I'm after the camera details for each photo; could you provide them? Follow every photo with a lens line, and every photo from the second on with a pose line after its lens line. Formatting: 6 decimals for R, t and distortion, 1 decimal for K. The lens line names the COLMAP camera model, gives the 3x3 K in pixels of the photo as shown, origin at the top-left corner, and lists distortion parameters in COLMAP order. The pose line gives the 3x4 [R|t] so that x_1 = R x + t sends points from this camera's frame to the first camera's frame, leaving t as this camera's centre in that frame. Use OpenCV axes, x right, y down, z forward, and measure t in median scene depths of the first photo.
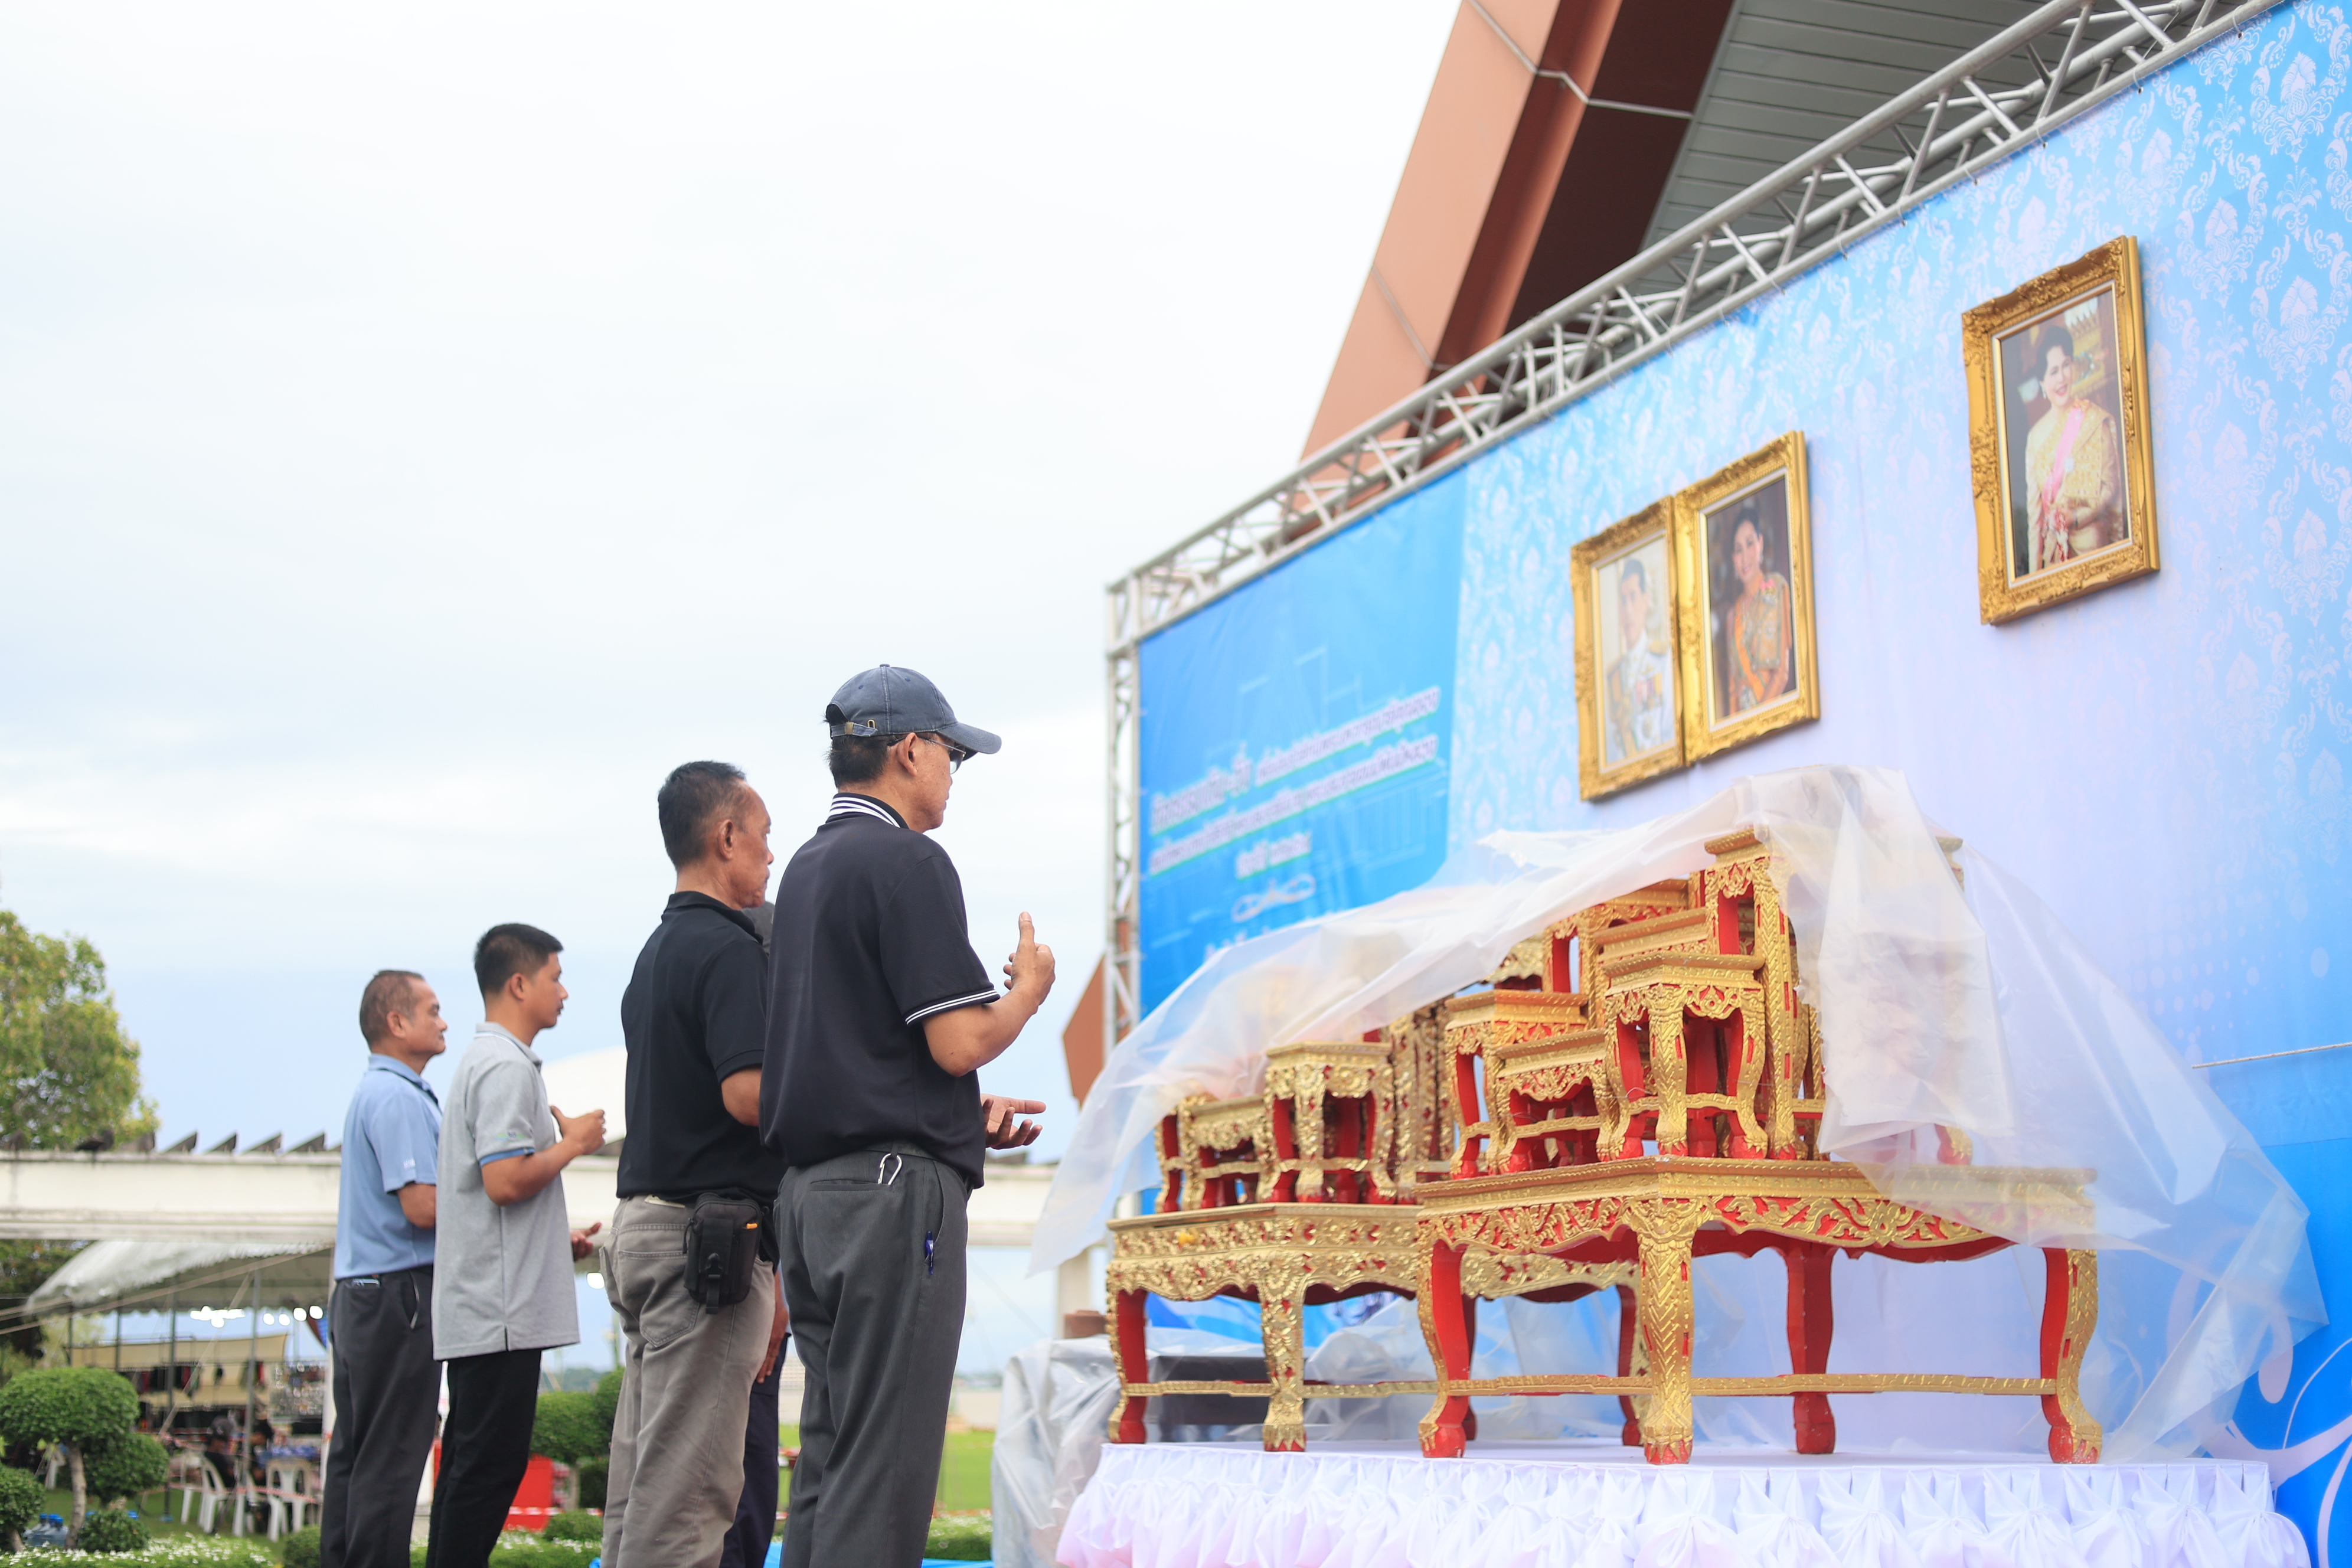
lens RADIAL K [[3388.2, 0, 1175.9], [0, 3388.2, 900.2], [0, 0, 1]] dist [-0.004629, 0.032974]
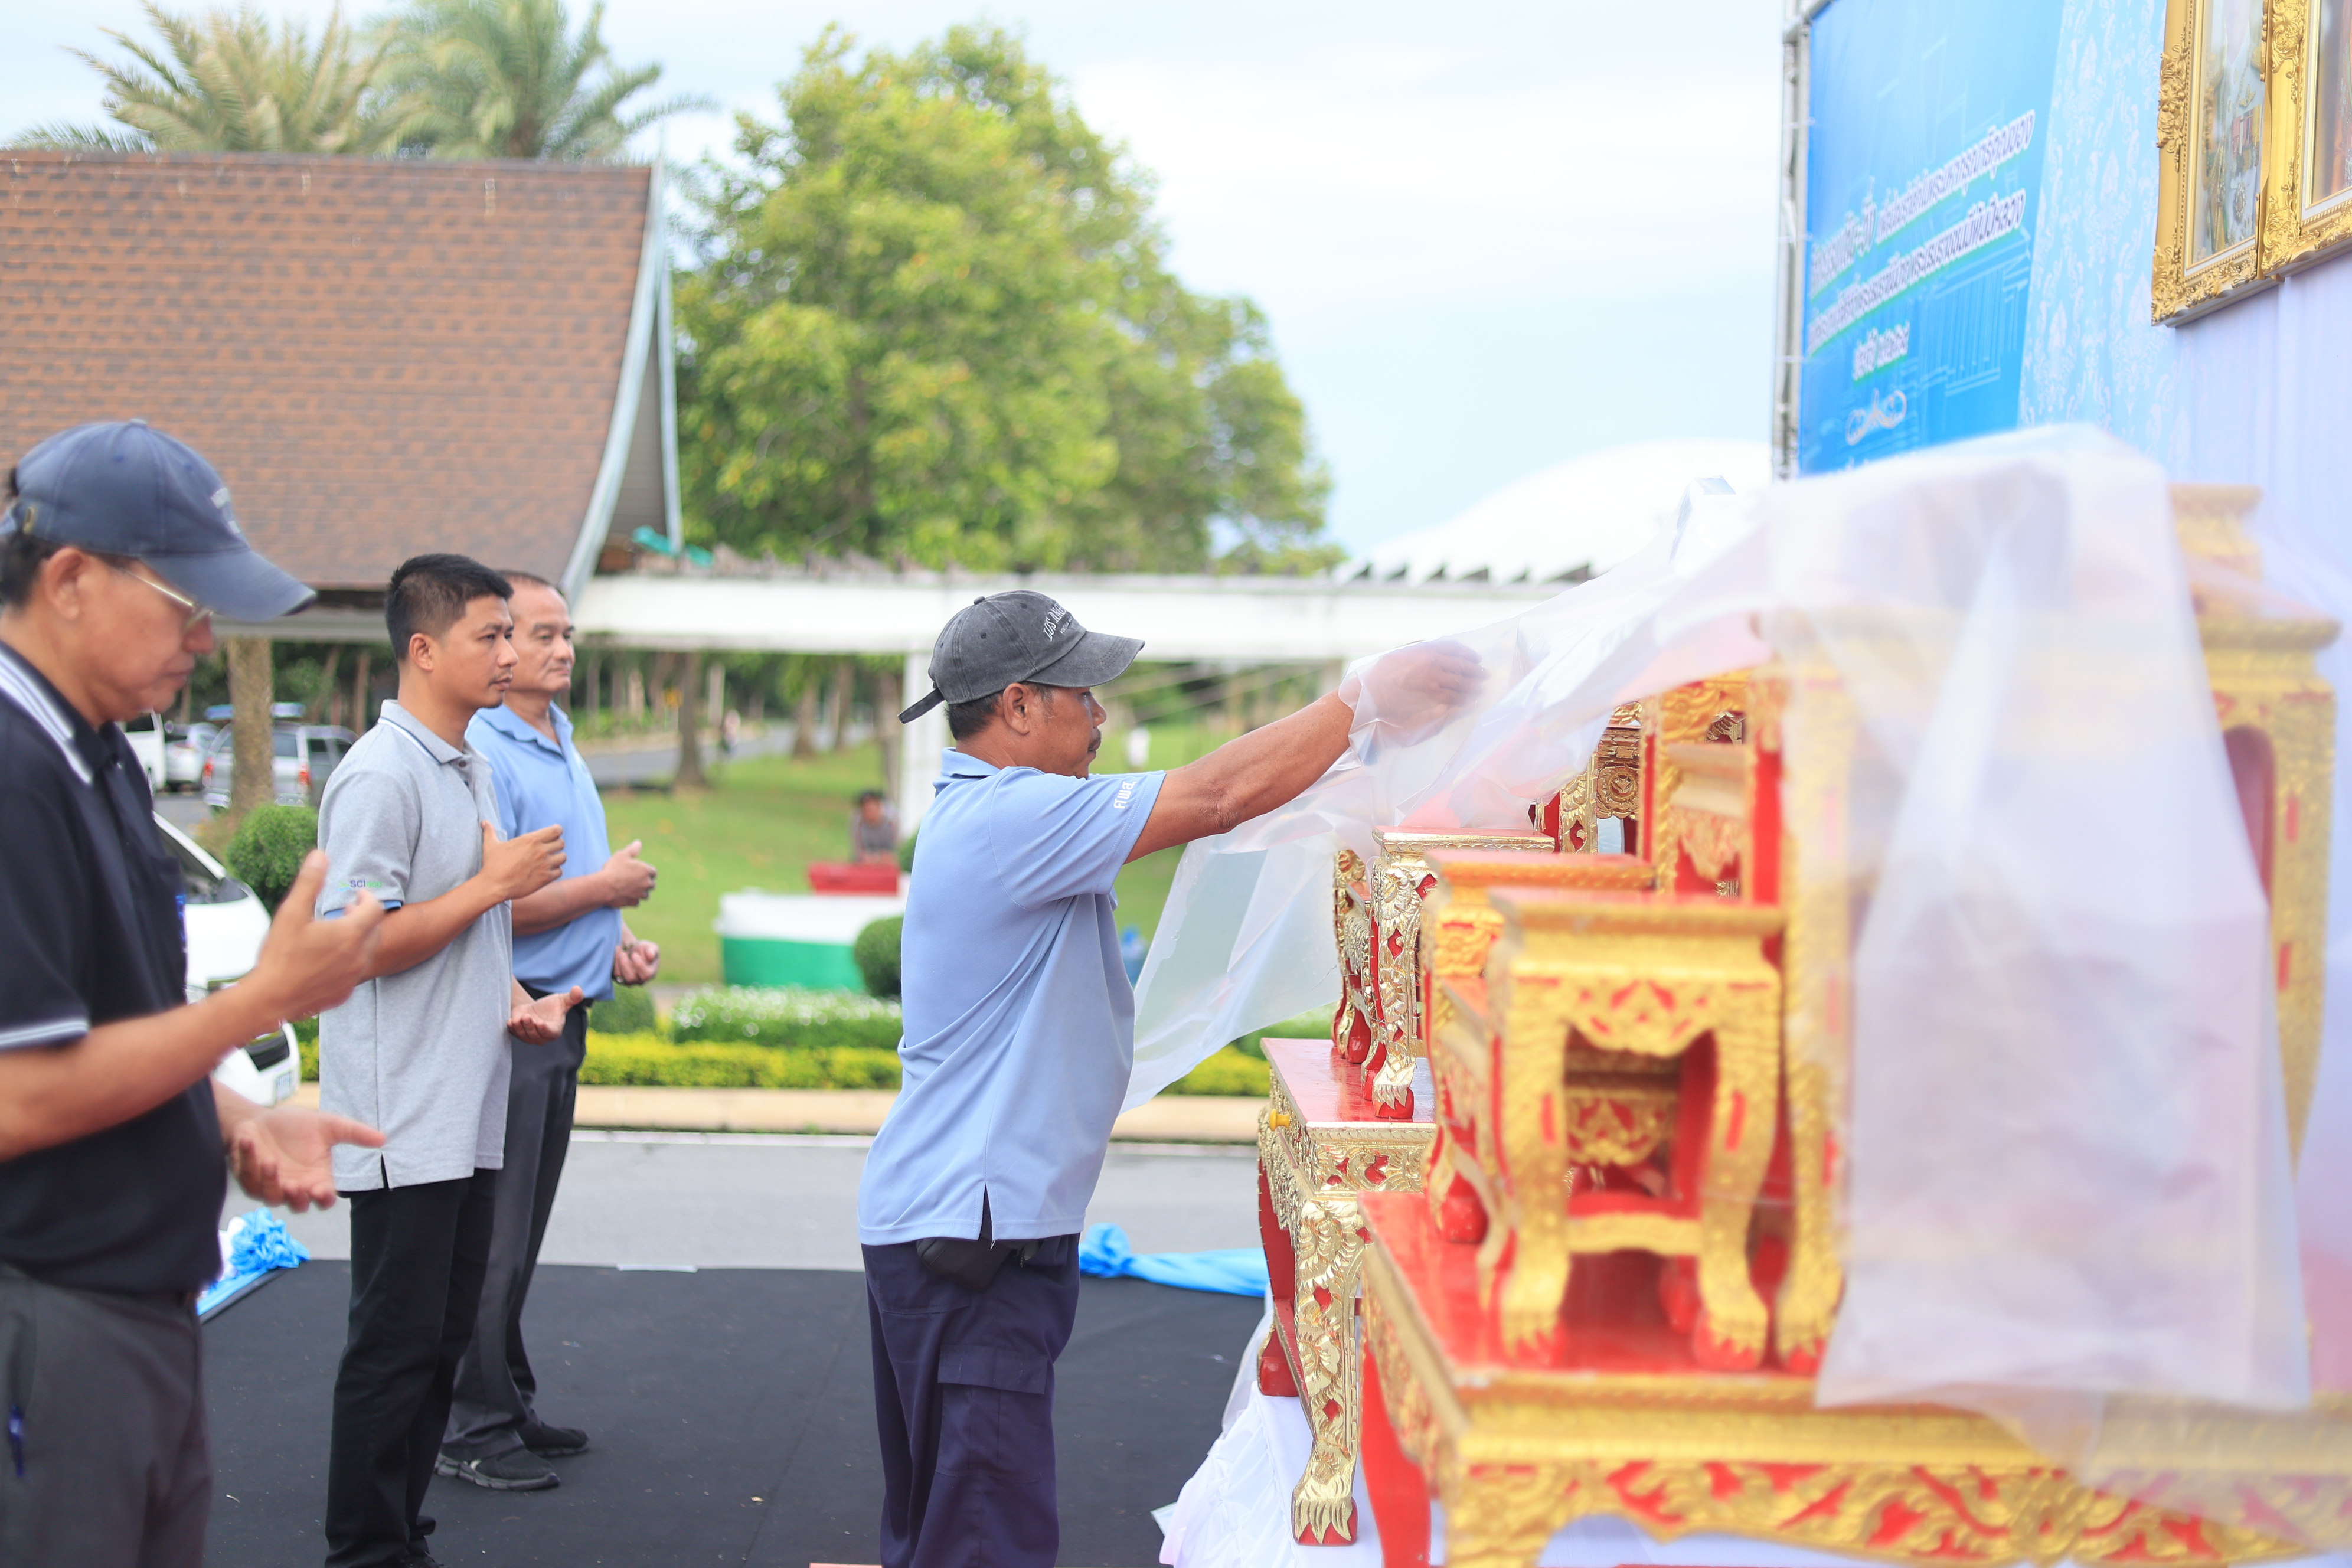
lens RADIAL K [[3388.2, 0, 1175.9], [0, 3388.2, 900.2], [0, 0, 1]] dist [-0.004629, 0.032974]
pose [[0.937013, 0.045953, -0.346260, 0.184382], [0.021983, 0.981585, 0.189757, -0.050750], [0.348603, -0.185417, 0.918747, 0.419944]]
